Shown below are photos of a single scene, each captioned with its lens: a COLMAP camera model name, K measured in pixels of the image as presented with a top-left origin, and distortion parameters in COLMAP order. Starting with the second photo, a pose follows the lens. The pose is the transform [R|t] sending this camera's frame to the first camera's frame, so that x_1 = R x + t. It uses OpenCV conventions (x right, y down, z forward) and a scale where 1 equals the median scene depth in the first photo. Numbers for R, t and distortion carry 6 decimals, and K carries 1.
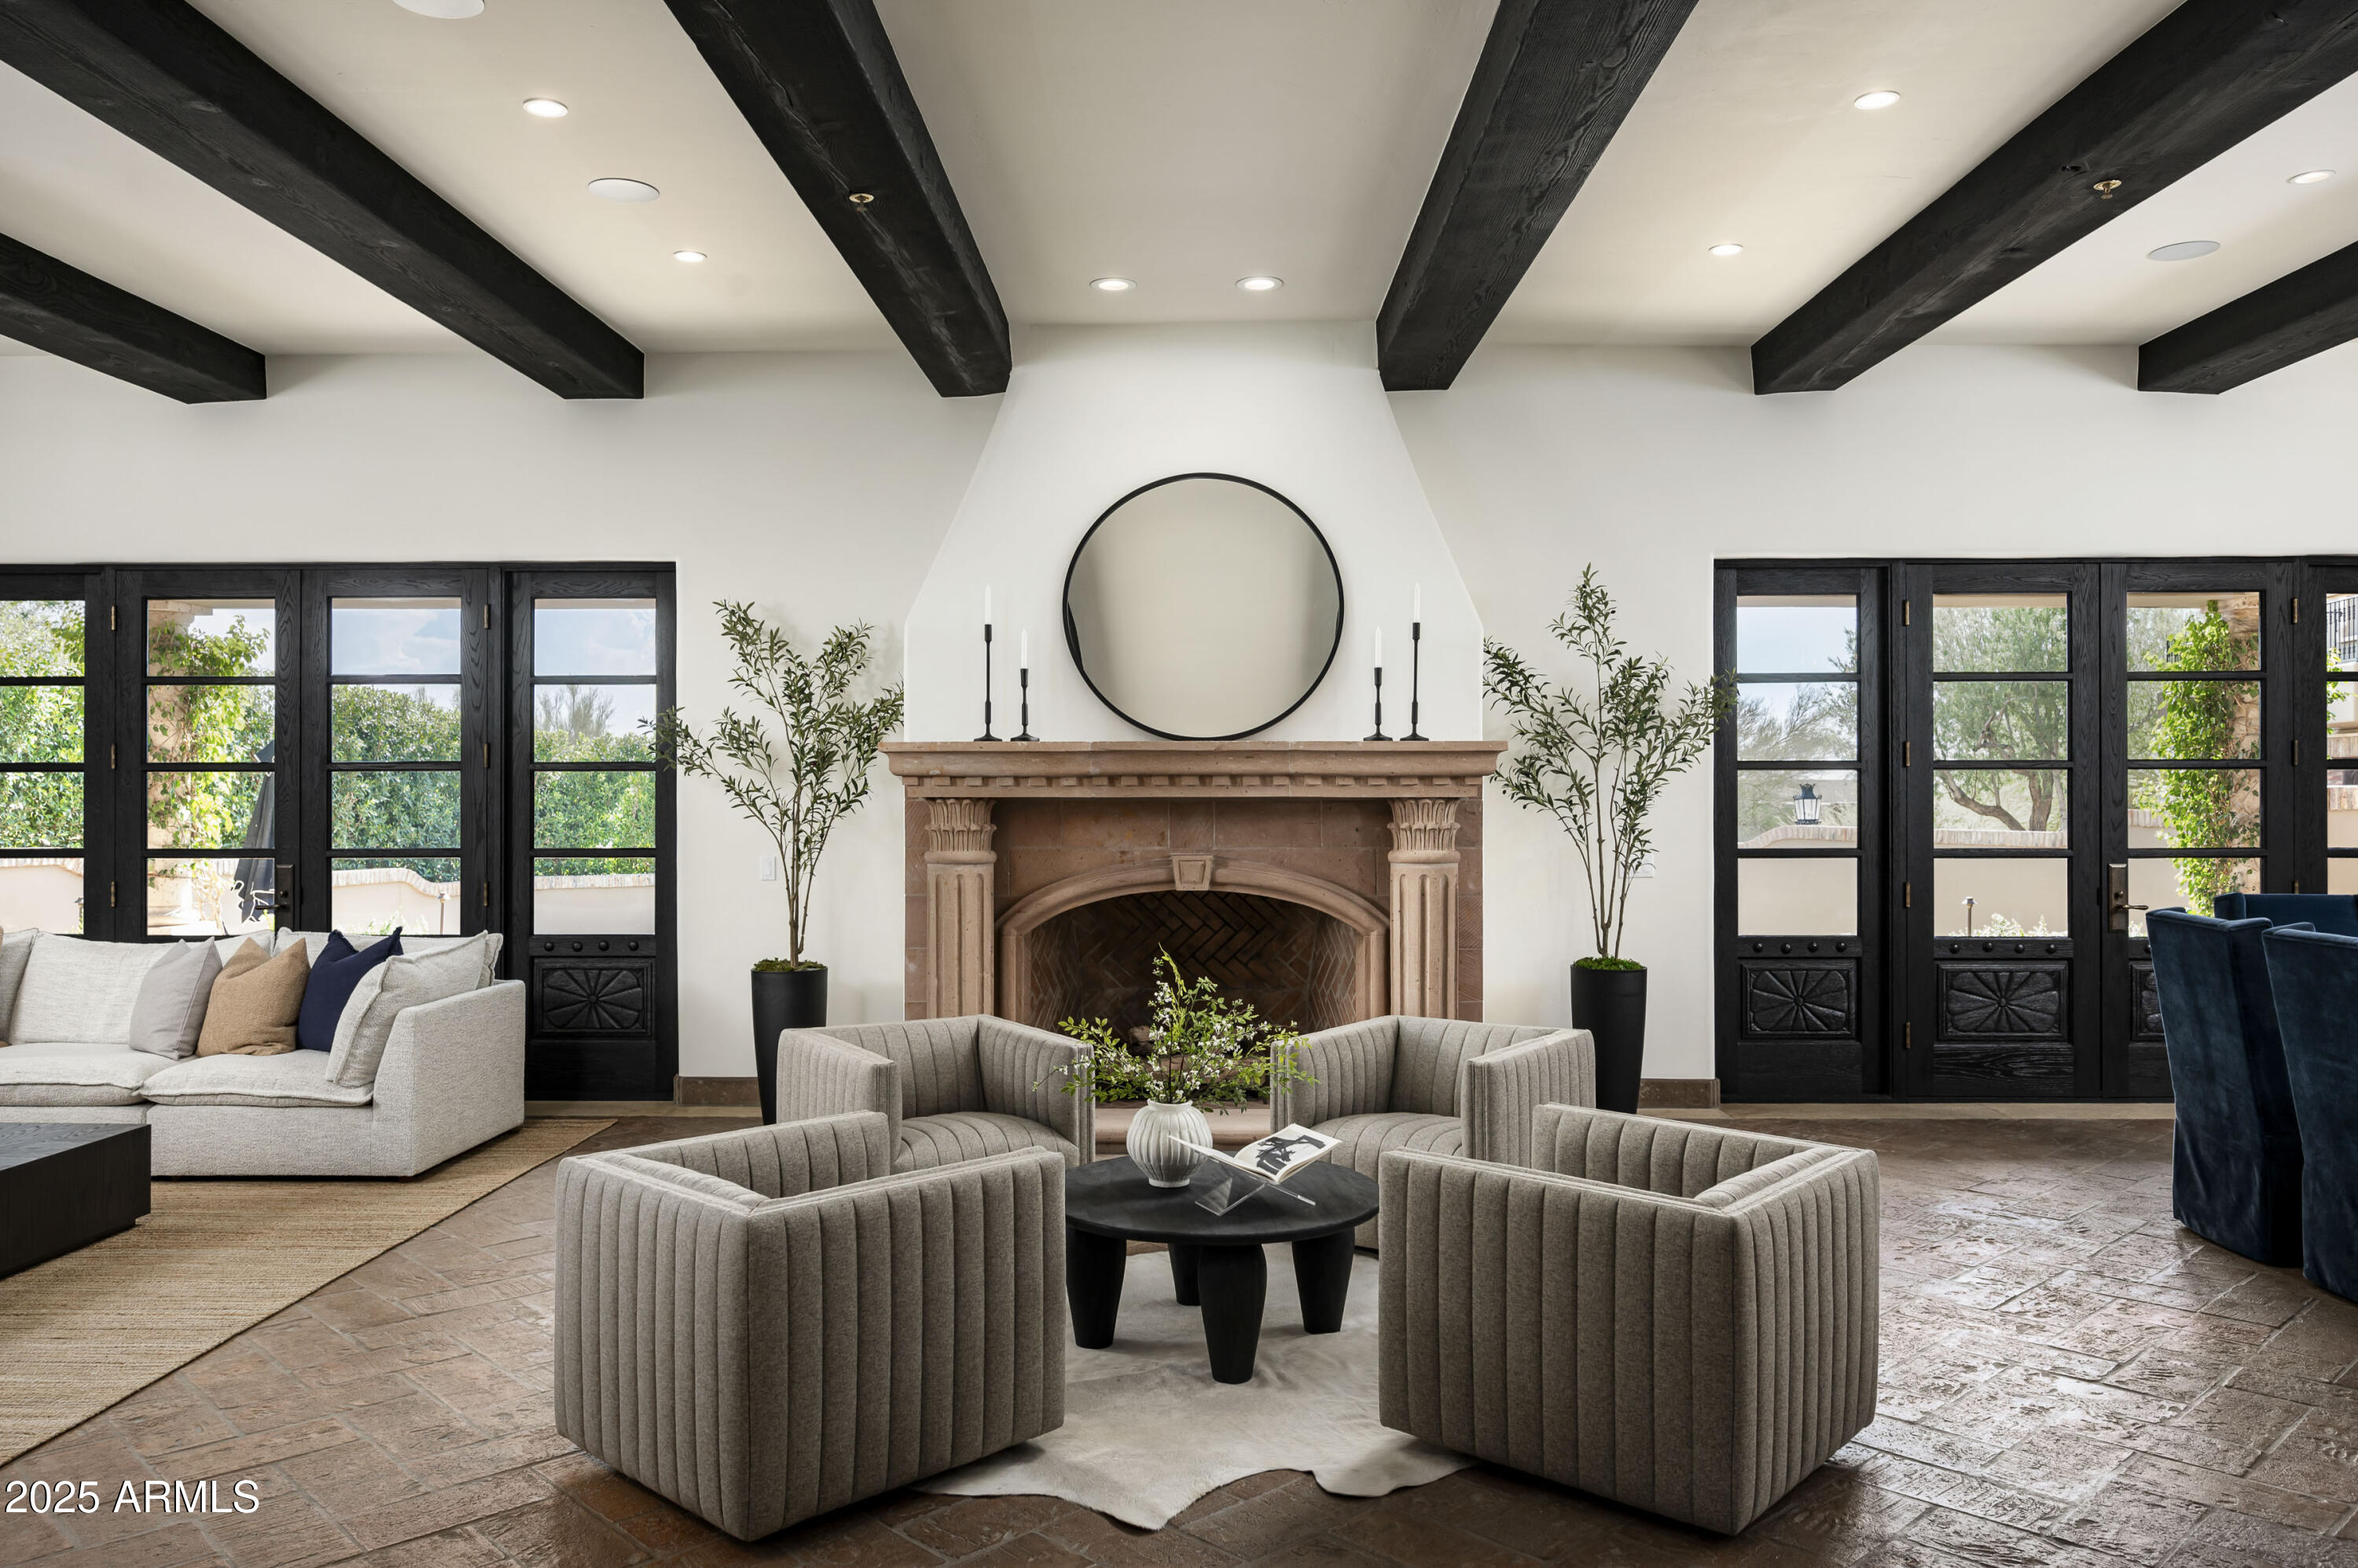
lens RADIAL K [[1671.7, 0, 1168.5], [0, 1671.7, 782.0], [0, 0, 1]] dist [-0.004727, -0.000192]
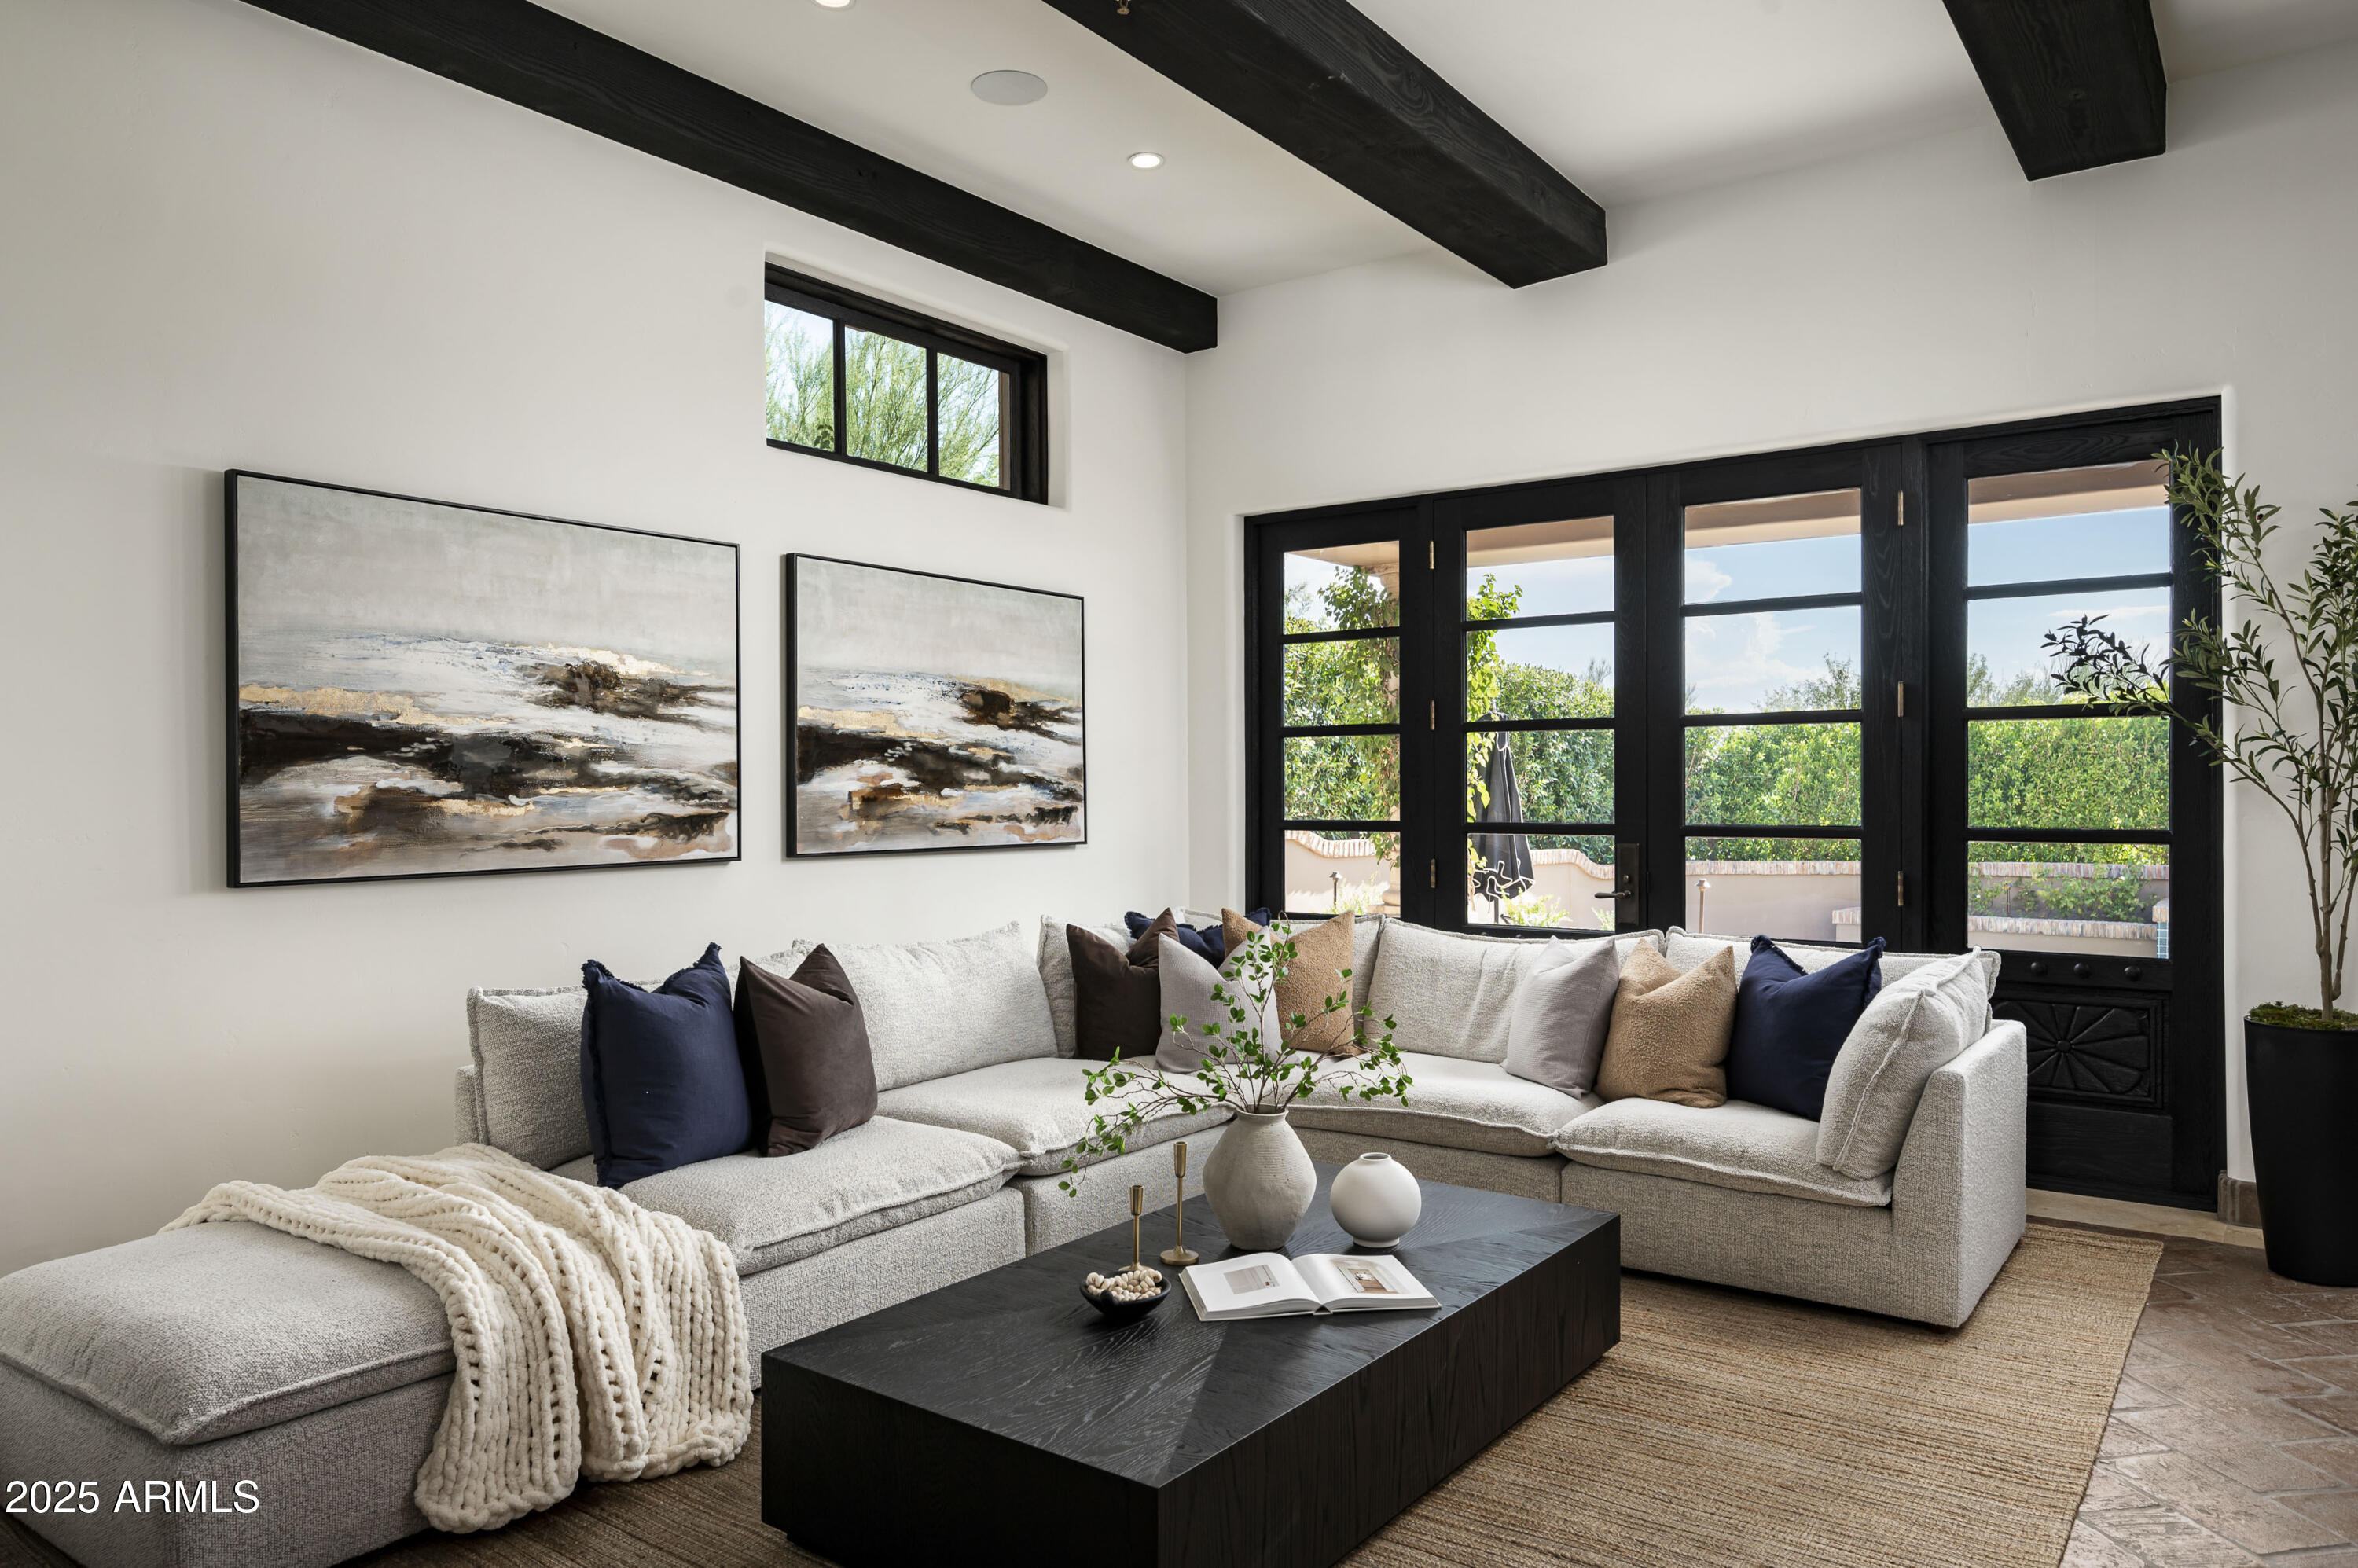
lens RADIAL K [[1547.3, 0, 1182.7], [0, 1547.3, 789.6], [0, 0, 1]] dist [-0.003559, 0.000068]
pose [[0.820414, 0.002315, -0.571766, -0.278237], [0.003812, 0.999947, 0.009518, 0.015823], [0.571758, -0.009988, 0.820362, 0.264561]]
